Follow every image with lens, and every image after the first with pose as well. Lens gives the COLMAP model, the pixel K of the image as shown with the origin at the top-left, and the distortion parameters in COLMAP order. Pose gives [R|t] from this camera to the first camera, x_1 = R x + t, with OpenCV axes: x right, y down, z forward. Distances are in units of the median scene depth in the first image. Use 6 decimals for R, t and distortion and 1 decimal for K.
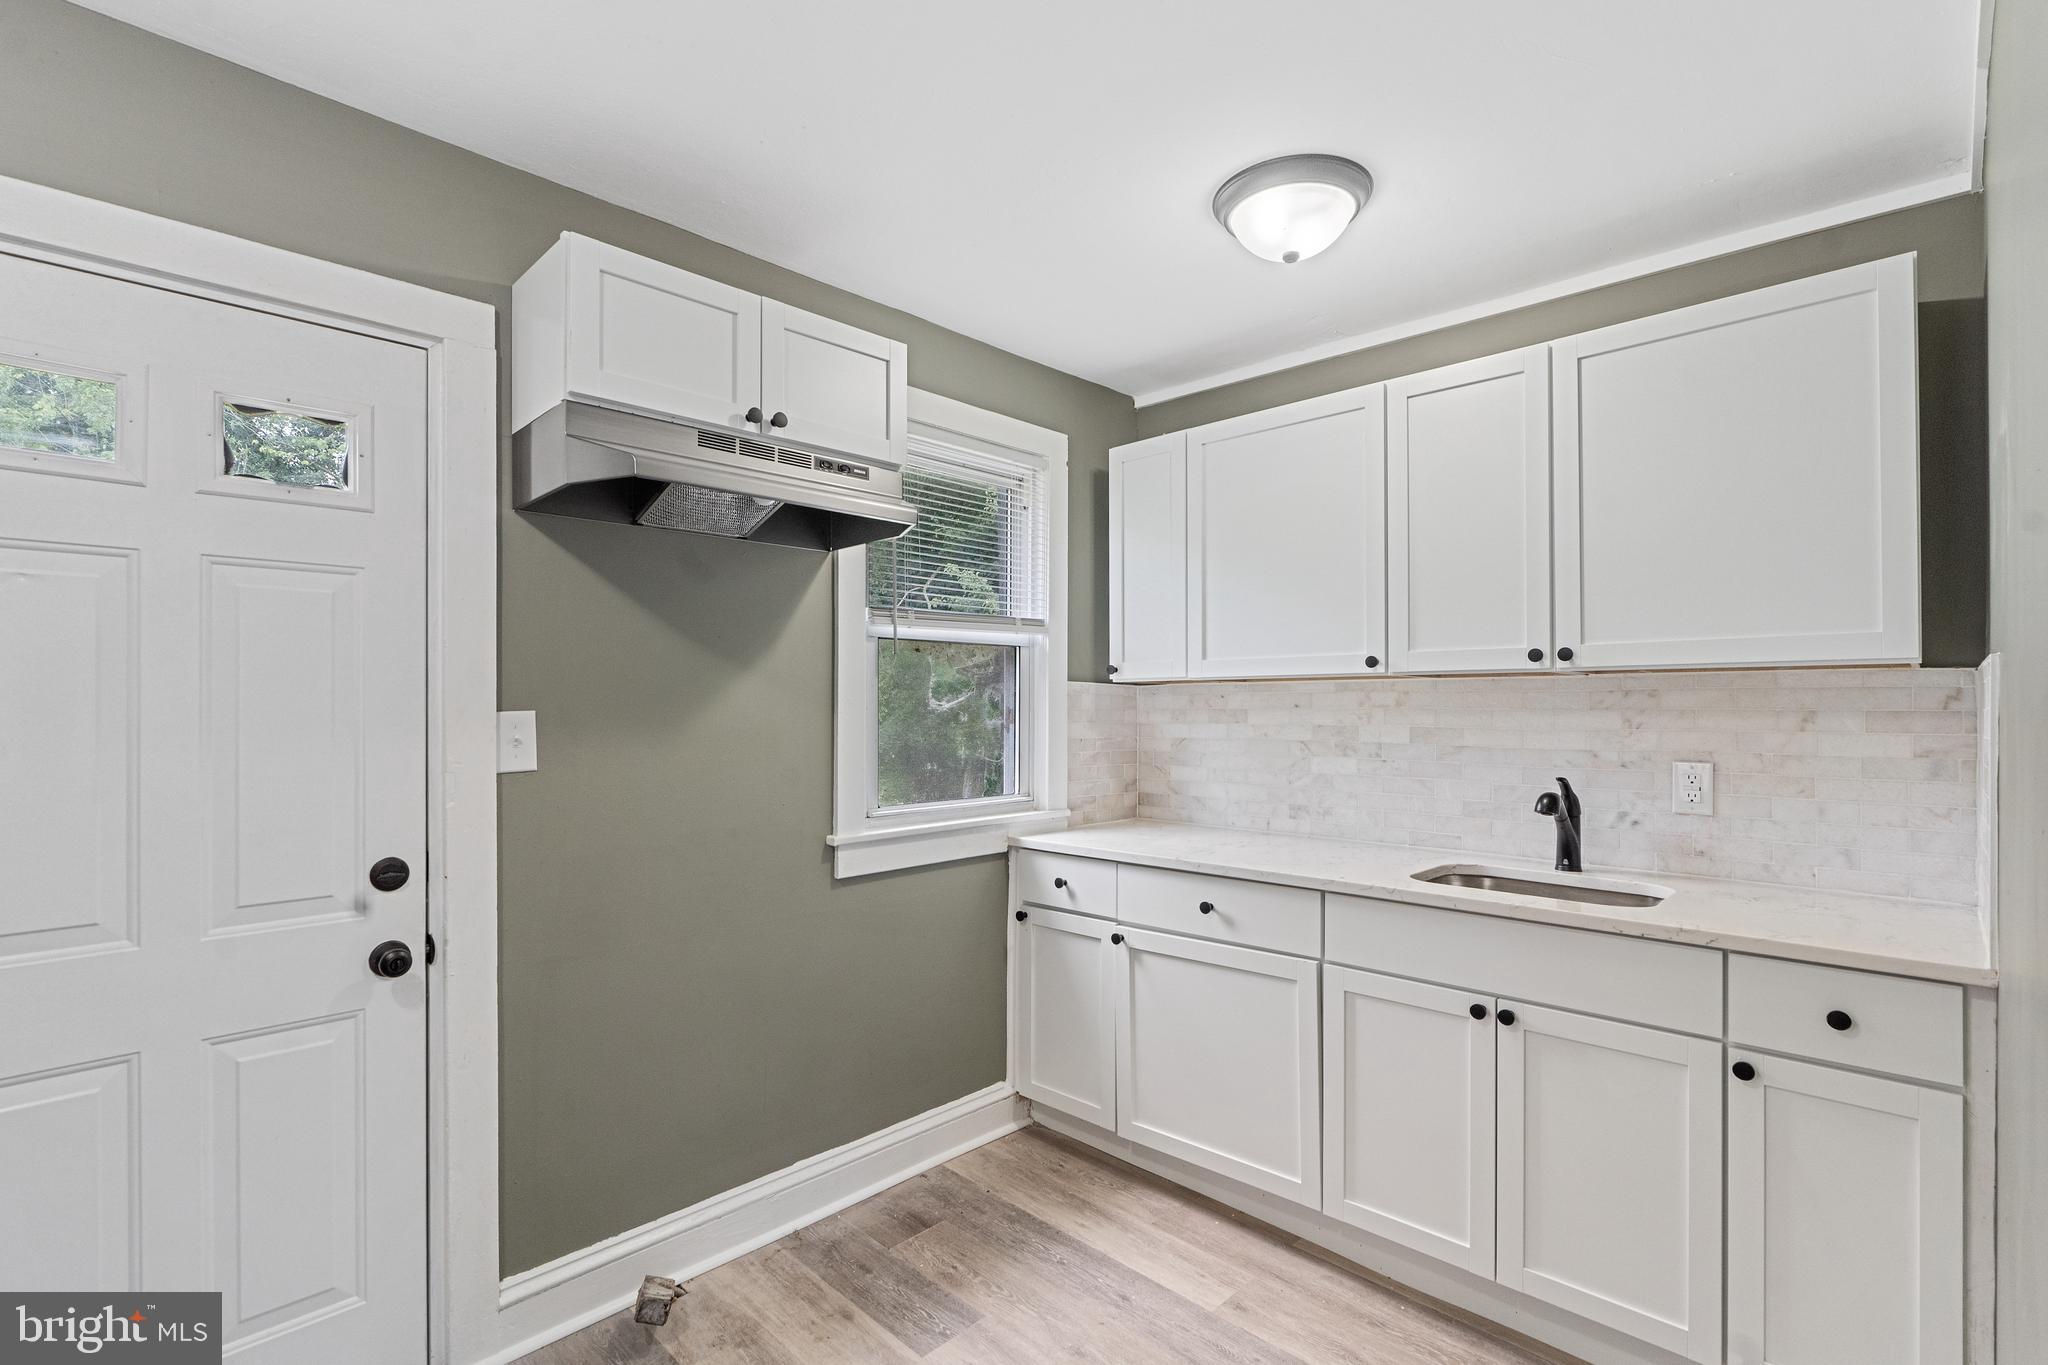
lens RADIAL K [[943.3, 0, 1029.1], [0, 943.3, 713.2], [0, 0, 1]] dist [0.002760, 0.000026]
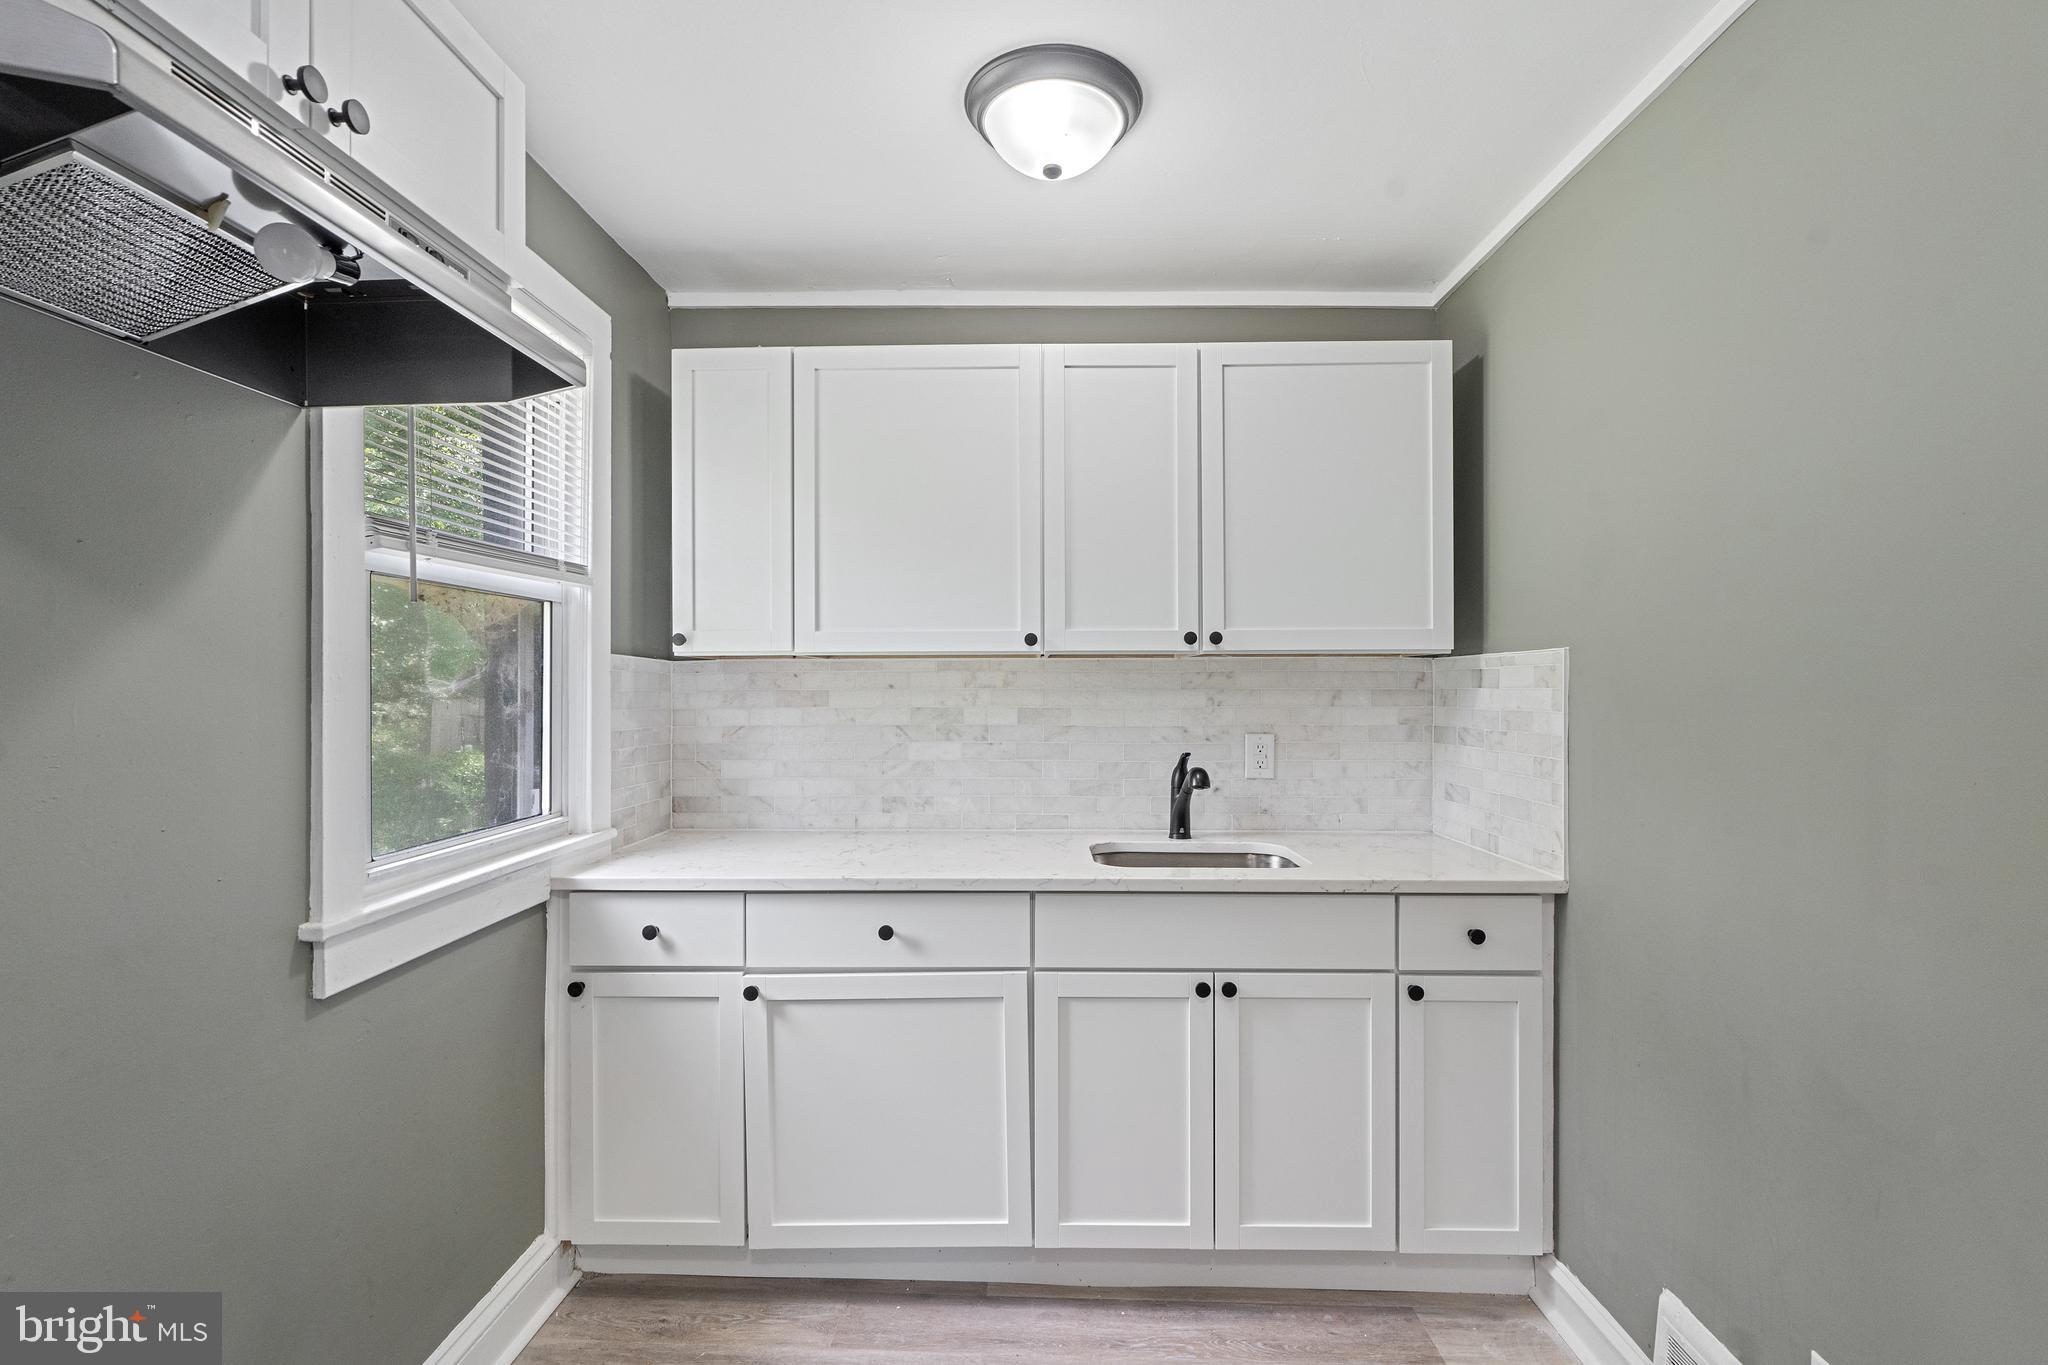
lens RADIAL K [[937.1, 0, 1023.4], [0, 937.1, 695.7], [0, 0, 1]] dist [-0.003881, 0.000163]
pose [[0.736546, -0.008601, 0.676332, -0.255672], [0.006604, 0.999963, 0.005524, -0.003434], [-0.676355, 0.000398, 0.736576, 0.297093]]
